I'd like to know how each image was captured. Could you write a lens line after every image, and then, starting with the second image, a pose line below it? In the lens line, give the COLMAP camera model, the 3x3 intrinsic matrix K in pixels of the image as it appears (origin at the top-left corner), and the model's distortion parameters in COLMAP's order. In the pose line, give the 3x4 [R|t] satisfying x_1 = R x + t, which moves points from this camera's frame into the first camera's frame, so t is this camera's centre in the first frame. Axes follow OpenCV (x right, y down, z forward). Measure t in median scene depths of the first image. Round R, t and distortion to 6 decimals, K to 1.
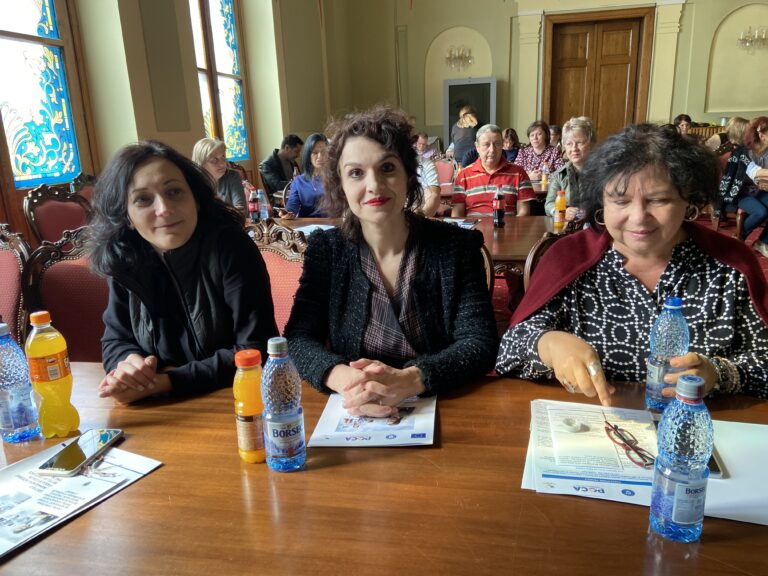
lens RADIAL K [[584.2, 0, 385.7], [0, 584.2, 288.3], [0, 0, 1]] dist [-0.000357, -0.001923]
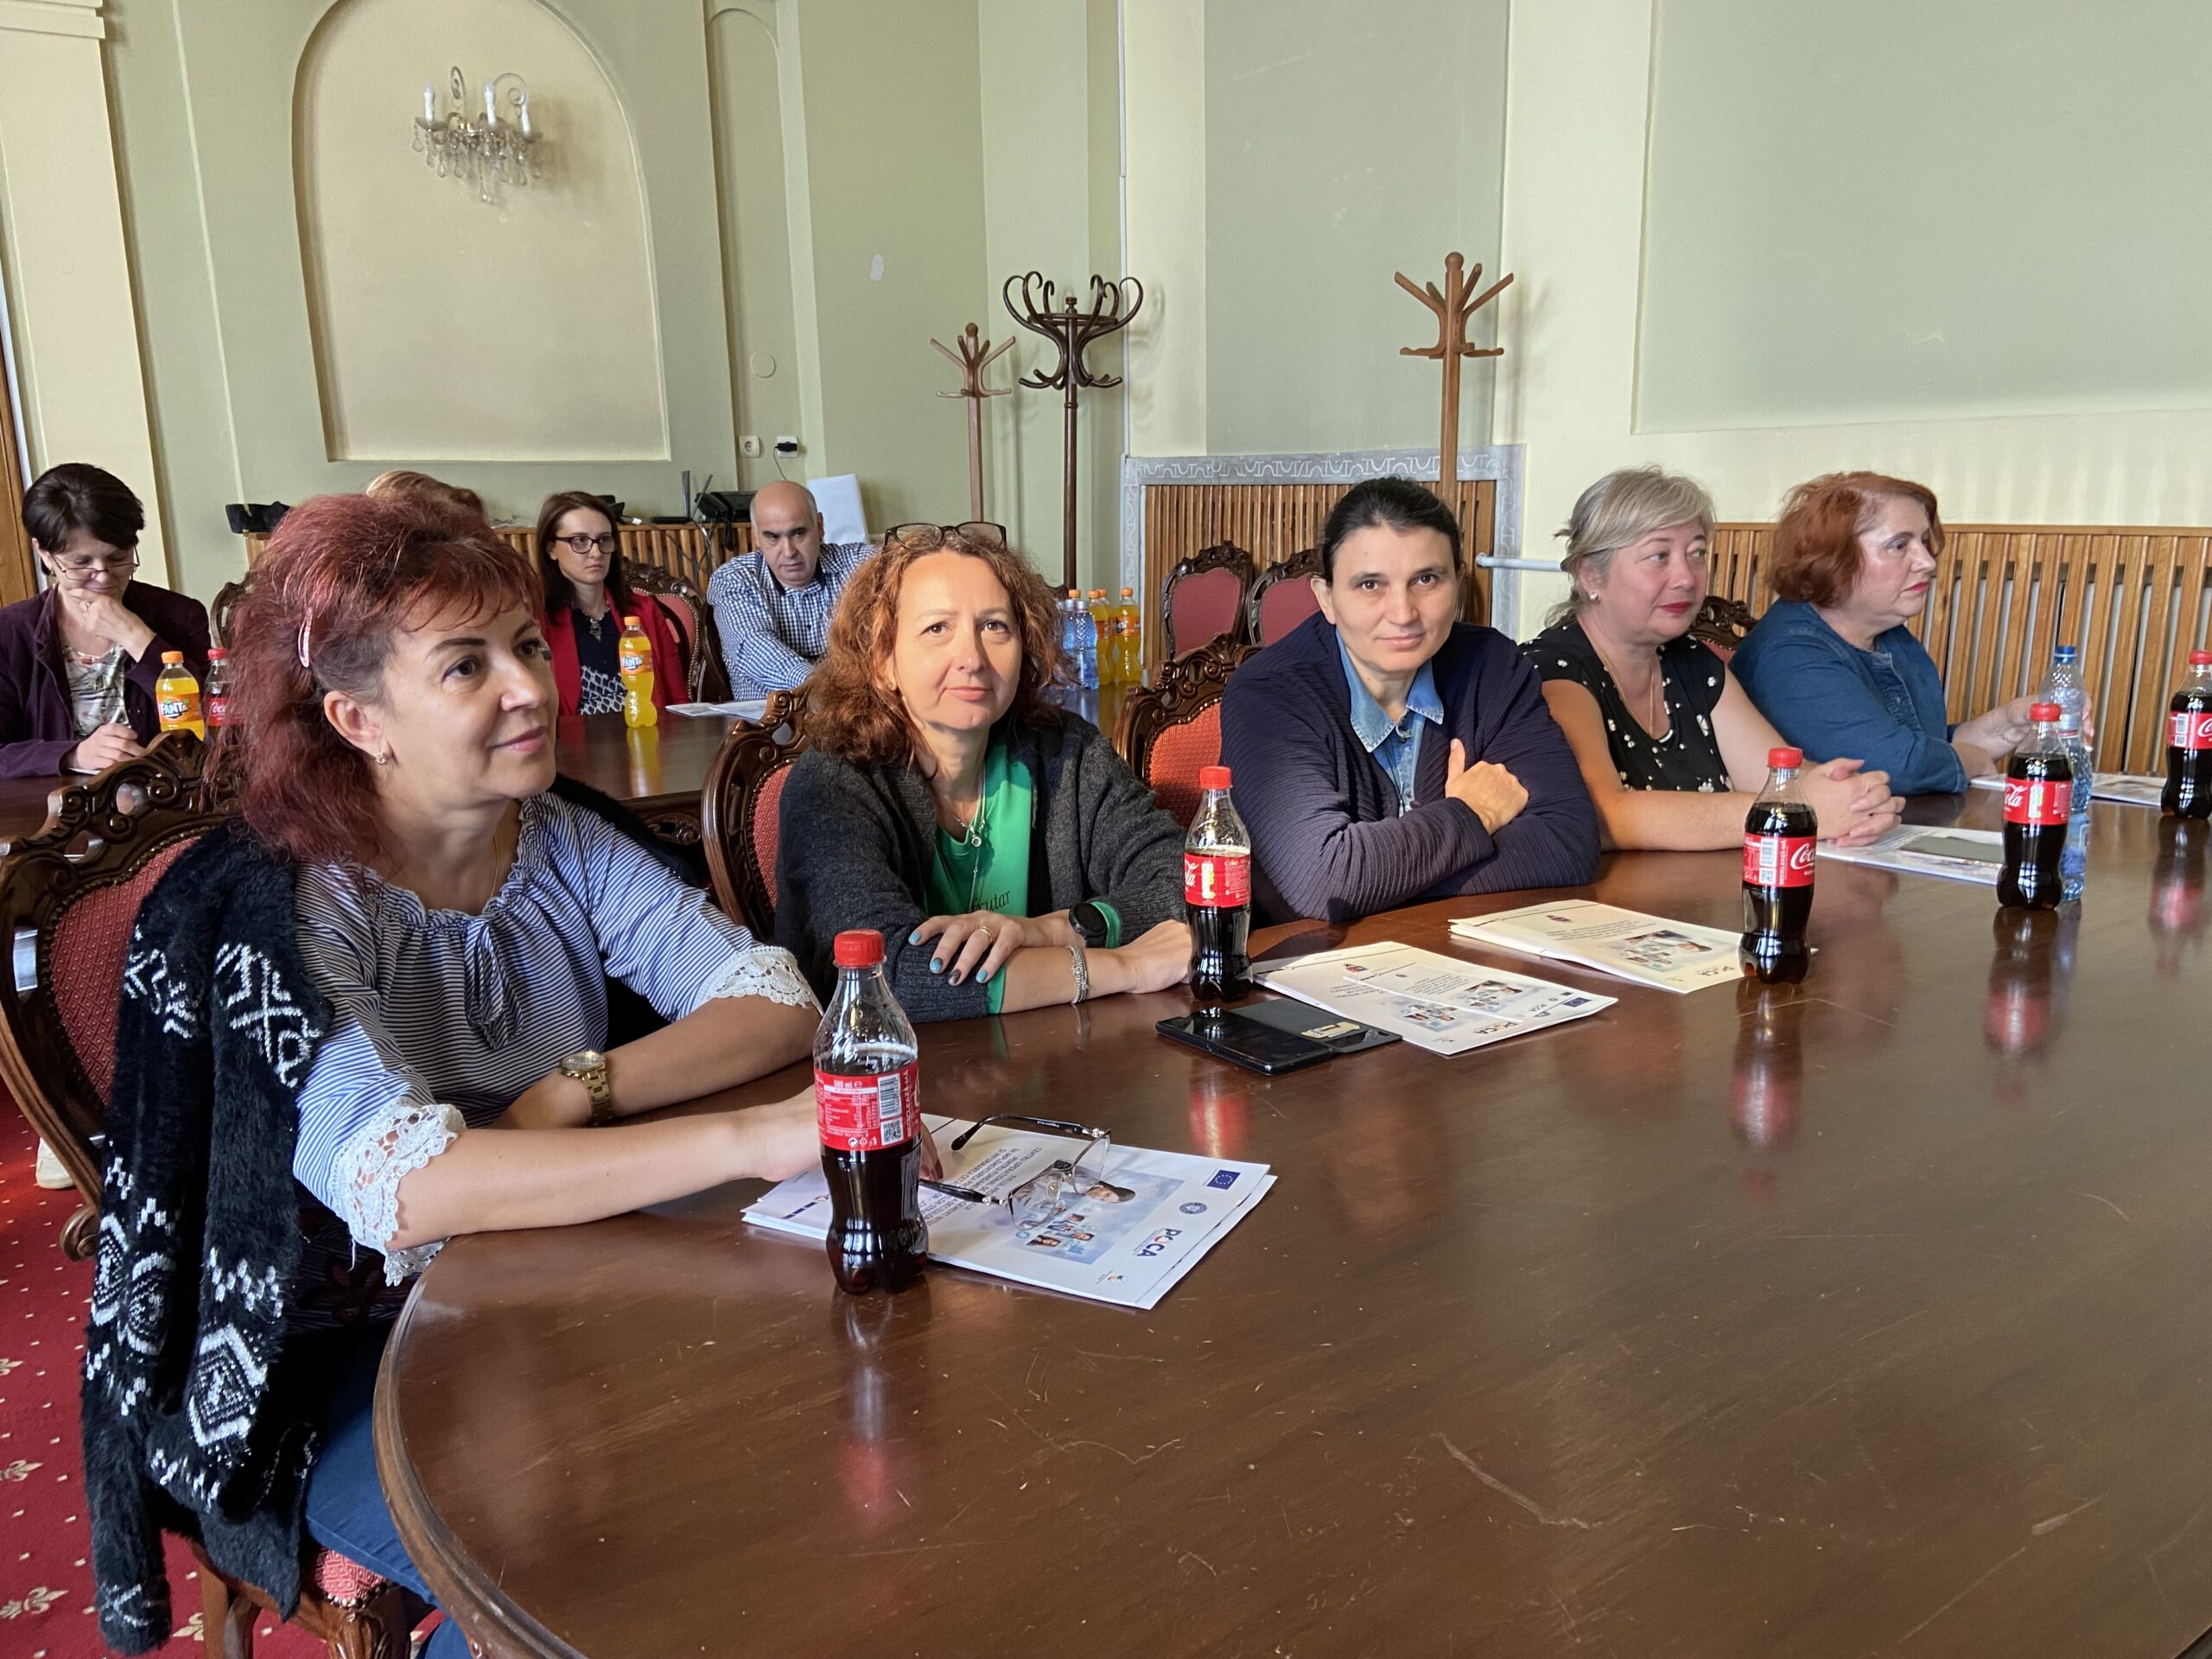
lens RADIAL K [[1682.5, 0, 1107.5], [0, 1682.5, 832.5], [0, 0, 1]] dist [-0.000357, -0.001923]
pose [[0.687927, -0.132383, 0.713604, 0.289126], [0.187027, 0.982353, 0.001942, -0.121207], [-0.701269, 0.132127, 0.700546, 0.406393]]
